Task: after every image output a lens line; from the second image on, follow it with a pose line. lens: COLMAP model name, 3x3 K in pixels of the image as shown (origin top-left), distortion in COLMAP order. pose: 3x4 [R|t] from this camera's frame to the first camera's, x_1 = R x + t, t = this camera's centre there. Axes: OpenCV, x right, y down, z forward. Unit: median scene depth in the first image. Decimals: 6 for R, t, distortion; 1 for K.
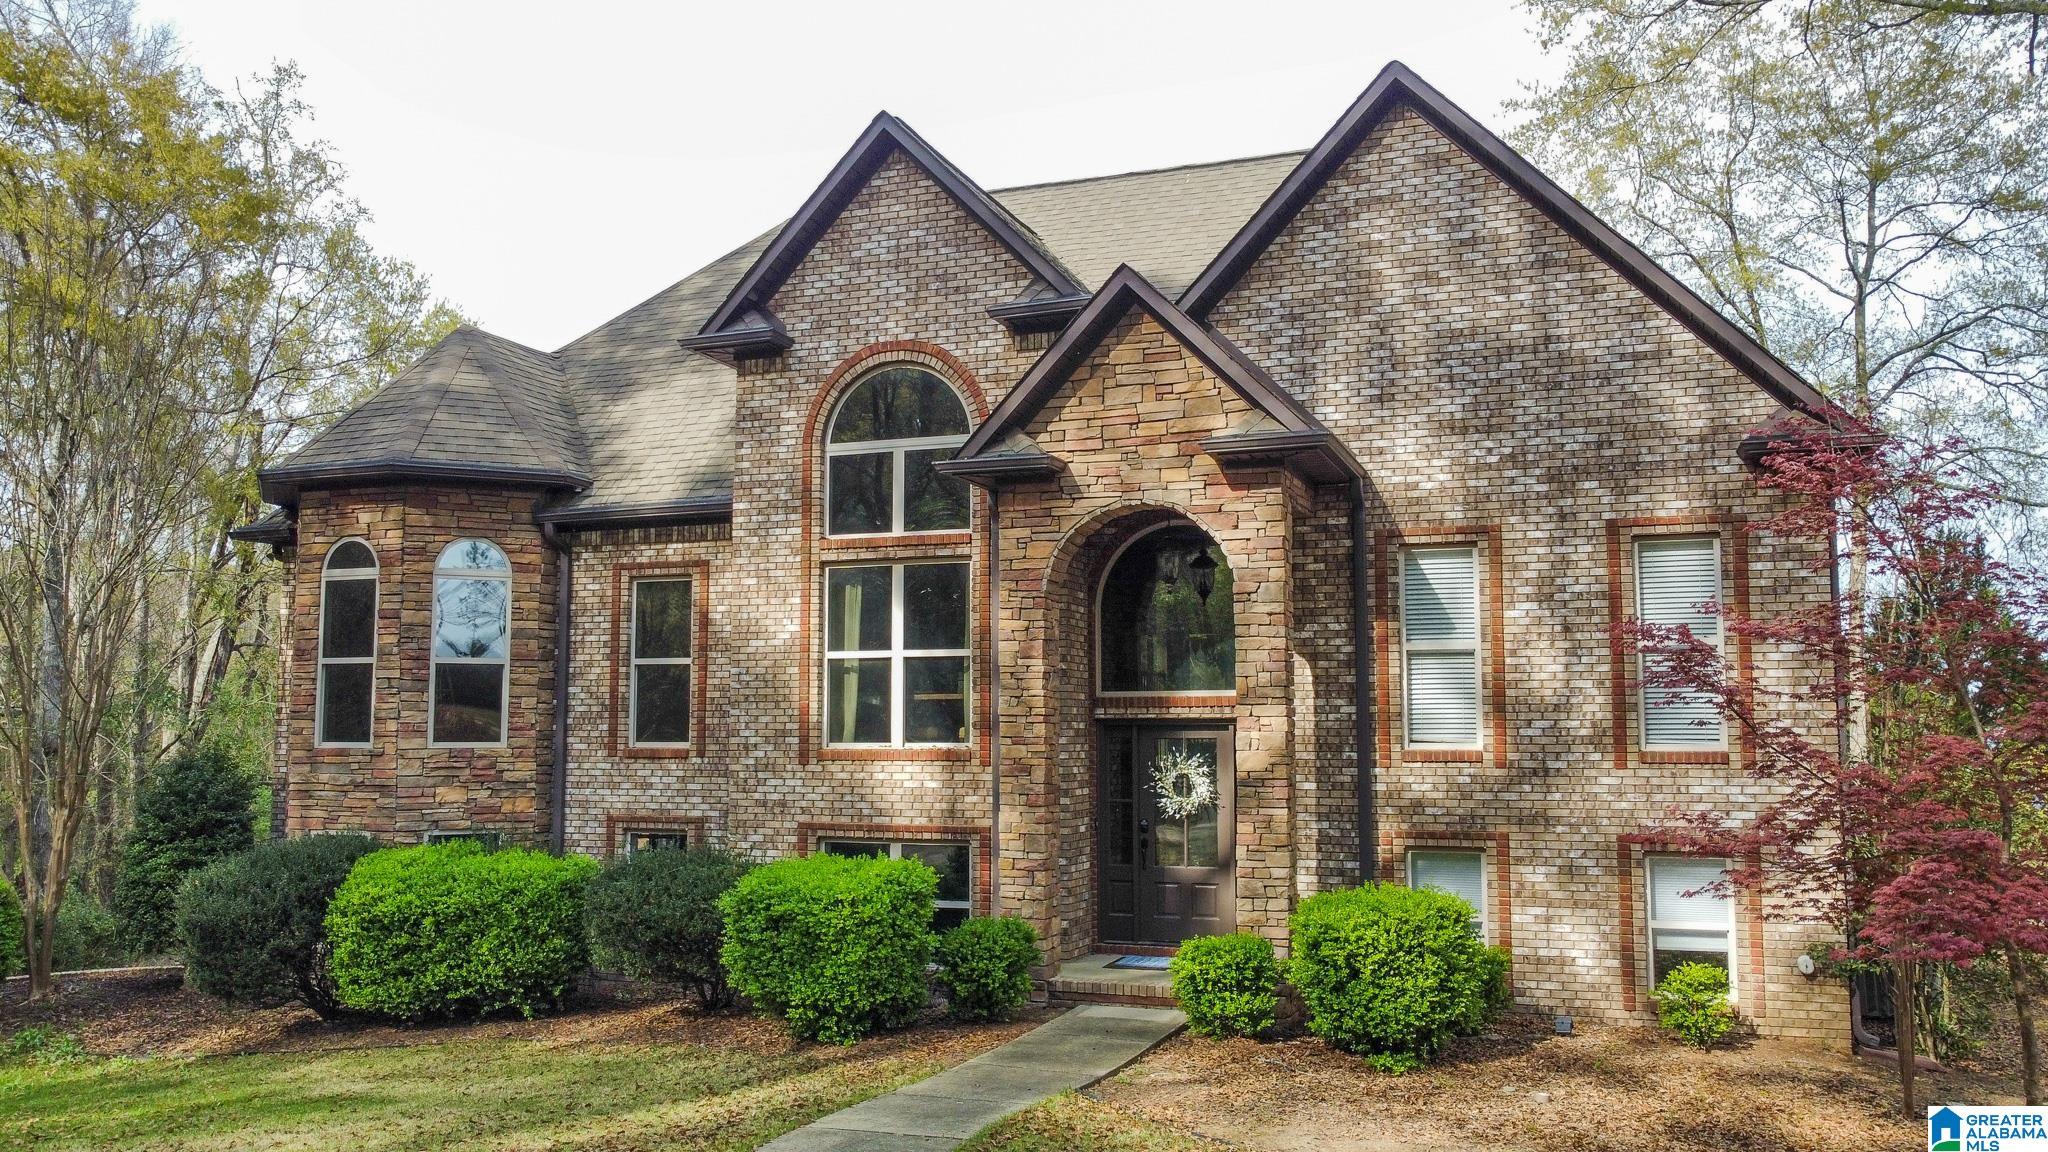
lens RADIAL K [[1619.7, 0, 1022.5], [0, 1619.7, 566.8], [0, 0, 1]] dist [-0.007045, 0.017062]
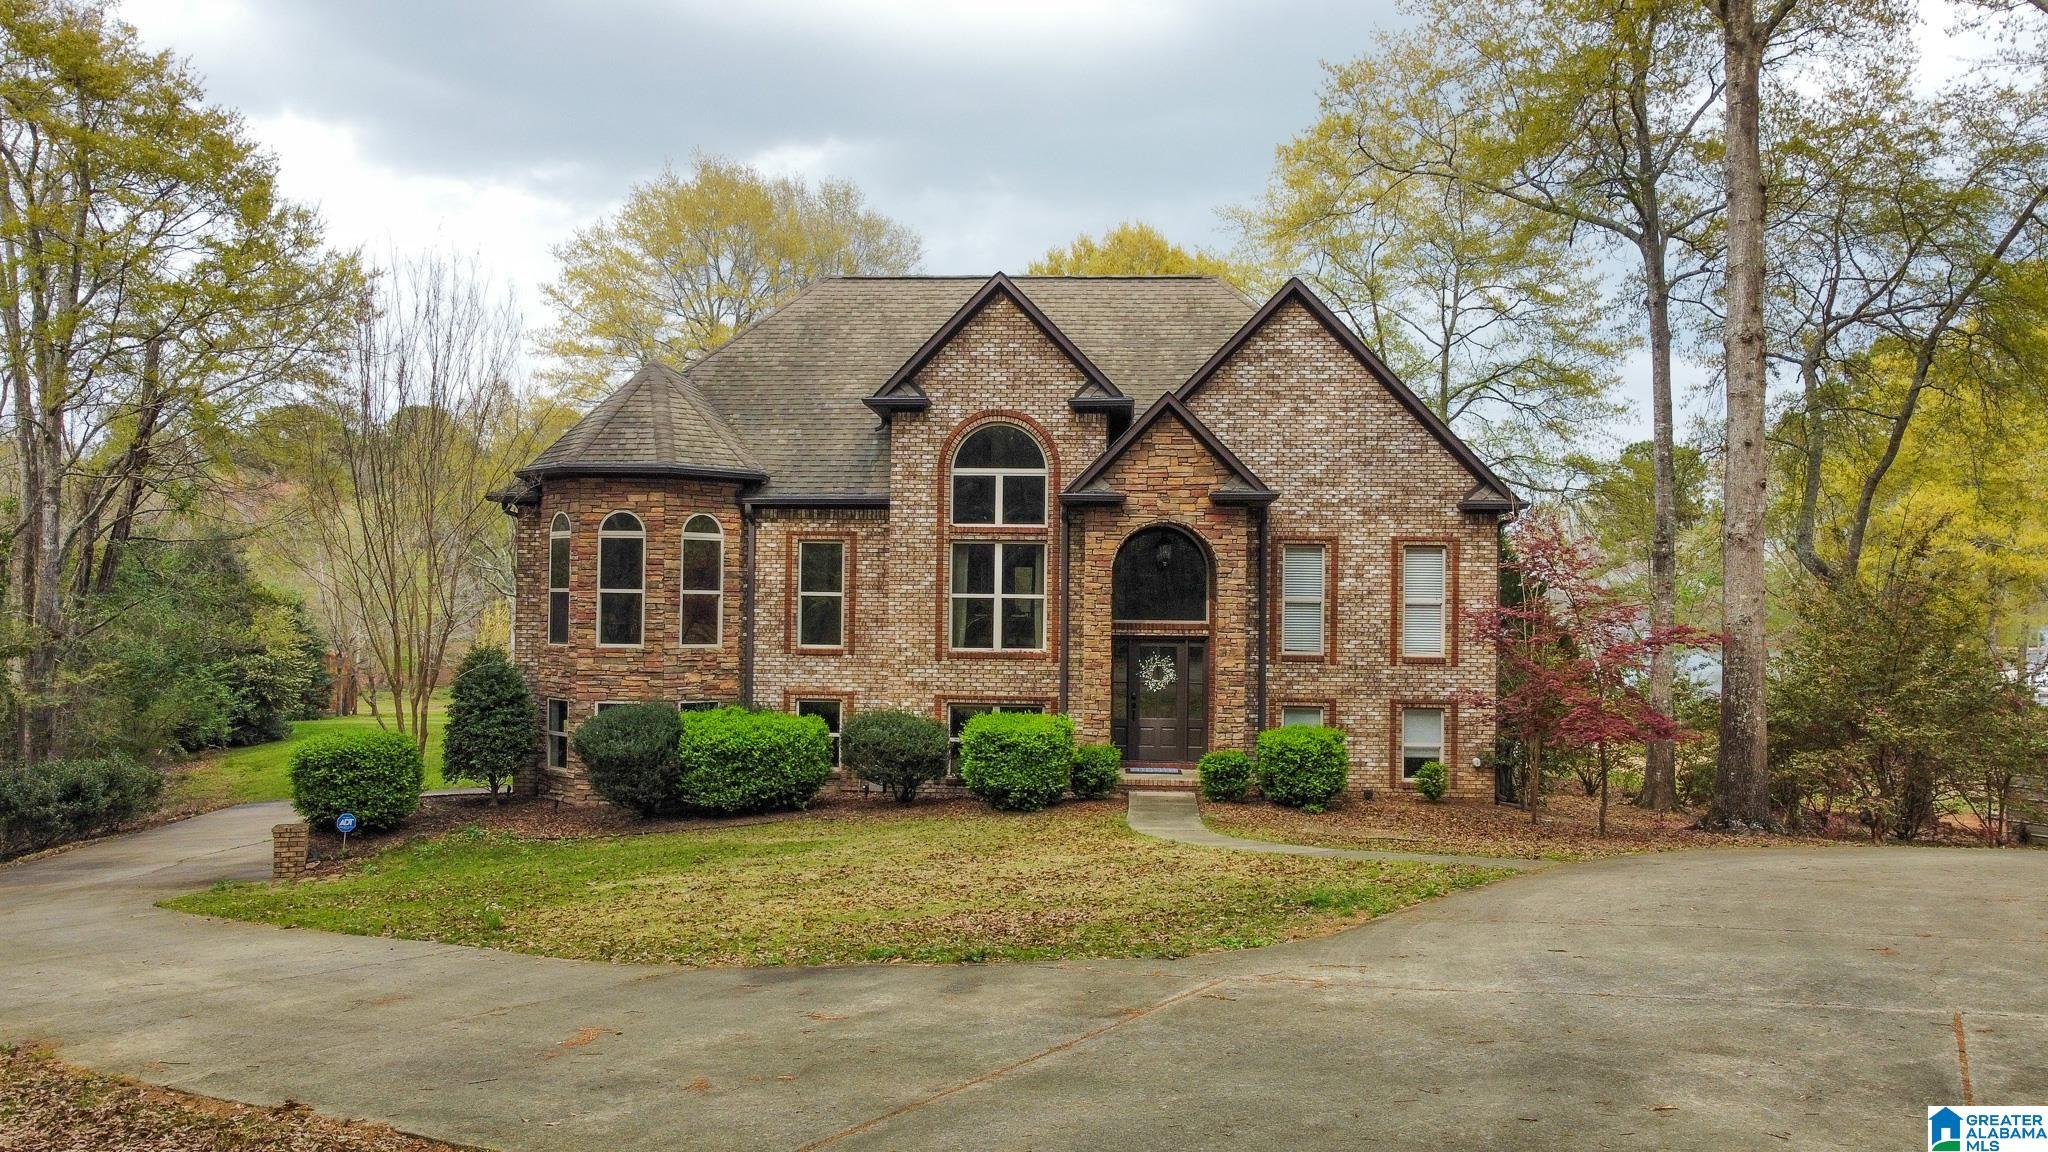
lens RADIAL K [[1619.7, 0, 1029.3], [0, 1619.7, 554.0], [0, 0, 1]] dist [-0.007045, 0.017062]
pose [[0.955122, 0.022139, 0.295384, -0.532774], [-0.043088, 0.996981, 0.064600, -0.098590], [-0.293062, -0.074429, 0.953192, -0.608492]]
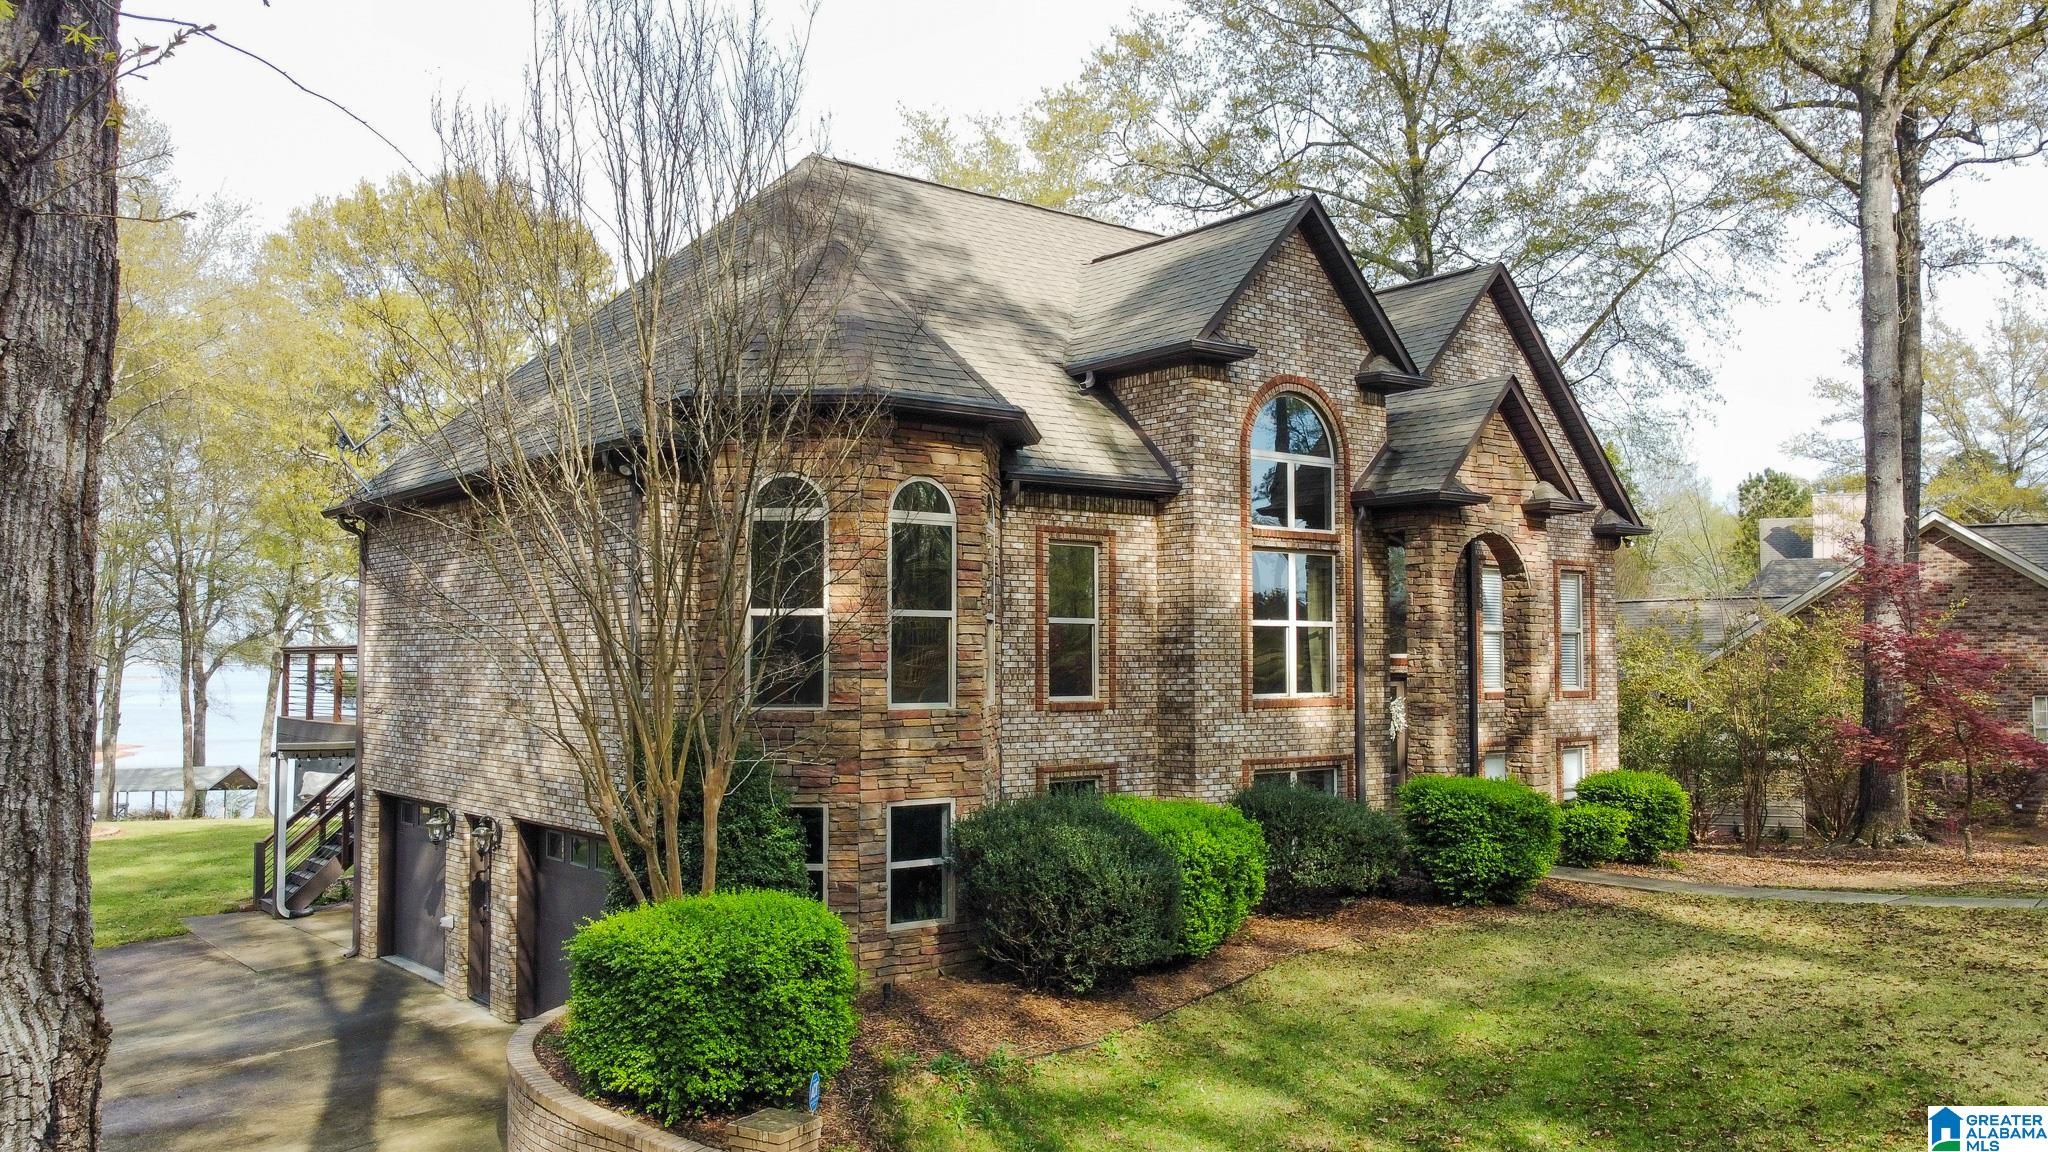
lens RADIAL K [[1619.7, 0, 1032.9], [0, 1619.7, 562.5], [0, 0, 1]] dist [-0.007045, 0.017062]
pose [[0.500228, 0.051803, 0.864342, -1.244538], [-0.087721, 0.996105, -0.008933, 0.034138], [-0.861439, -0.071352, 0.502824, 0.522666]]
